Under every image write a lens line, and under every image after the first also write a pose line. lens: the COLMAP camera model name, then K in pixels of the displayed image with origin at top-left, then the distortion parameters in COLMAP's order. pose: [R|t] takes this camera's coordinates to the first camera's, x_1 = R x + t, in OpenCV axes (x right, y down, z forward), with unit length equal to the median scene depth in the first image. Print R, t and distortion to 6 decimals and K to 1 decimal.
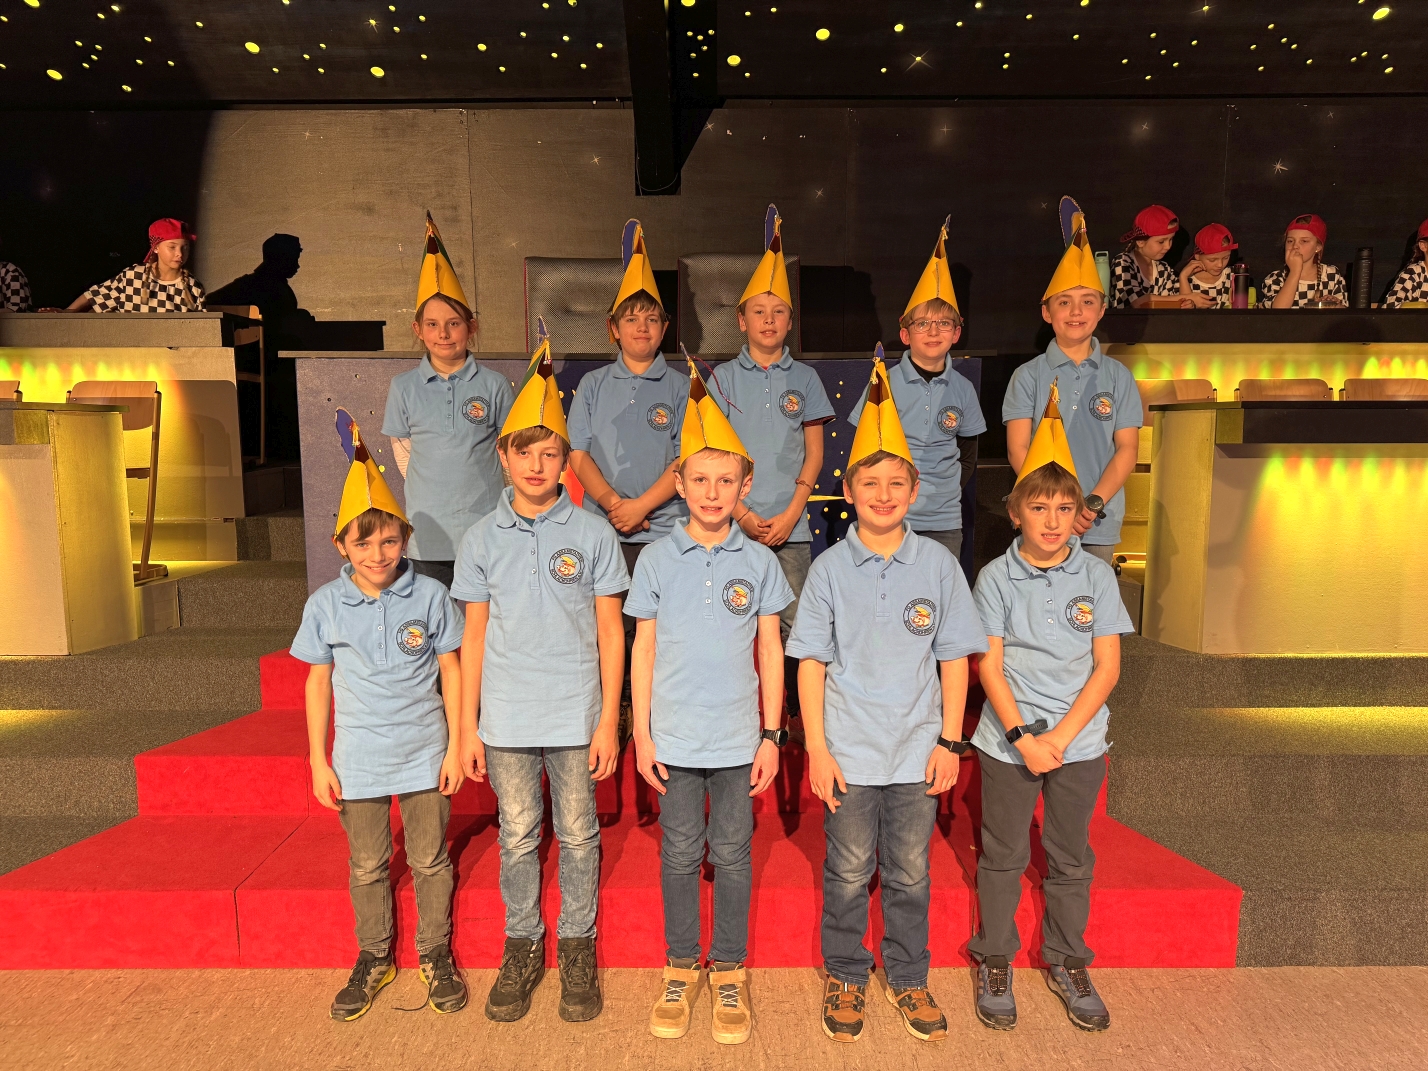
lens RADIAL K [[979.0, 0, 714.5], [0, 979.0, 538.3], [0, 0, 1]] dist [-0.023104, 0.010115]
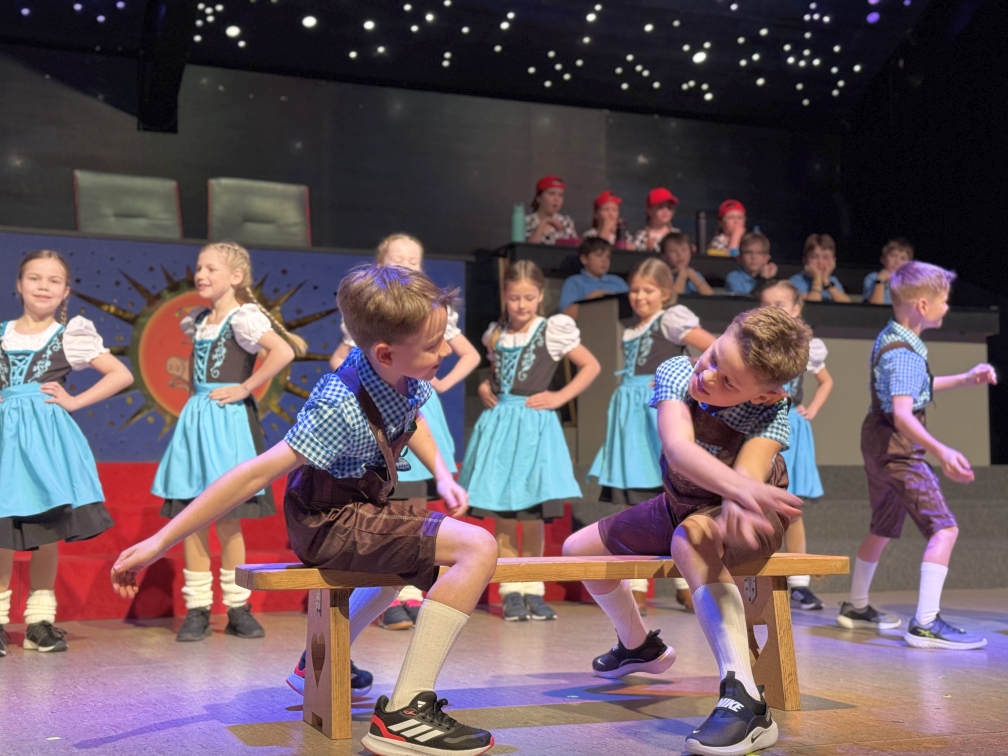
lens RADIAL K [[1502.5, 0, 508.9], [0, 1502.5, 378.2], [0, 0, 1]] dist [0.220191, 0.000000]
pose [[0.914336, 0.029768, 0.403862, -0.417875], [0.056397, 0.978216, -0.199783, 0.319457], [-0.401011, 0.205446, 0.892739, -0.724504]]
